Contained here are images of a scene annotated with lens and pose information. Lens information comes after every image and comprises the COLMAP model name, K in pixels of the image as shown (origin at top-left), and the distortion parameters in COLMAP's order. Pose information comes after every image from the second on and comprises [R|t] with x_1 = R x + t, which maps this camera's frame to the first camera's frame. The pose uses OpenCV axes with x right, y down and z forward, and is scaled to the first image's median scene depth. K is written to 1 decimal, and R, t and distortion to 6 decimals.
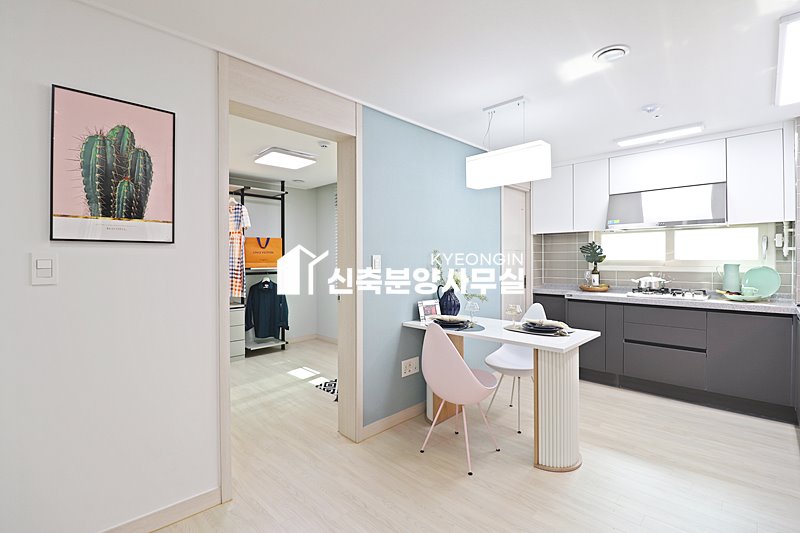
lens RADIAL K [[368.6, 0, 406.7], [0, 368.6, 258.9], [0, 0, 1]] dist [-0.007705, -0.007081]
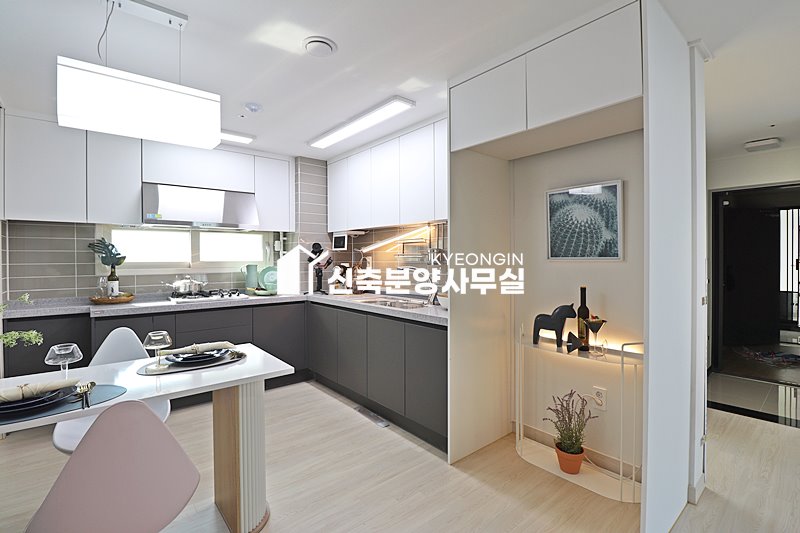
lens RADIAL K [[368.6, 0, 396.3], [0, 368.6, 263.9], [0, 0, 1]] dist [-0.007705, -0.007081]
pose [[0.109985, -0.011589, 0.993866, -0.167041], [0.002386, 0.999932, 0.011396, -0.000699], [-0.993930, 0.001118, 0.110005, 0.305475]]
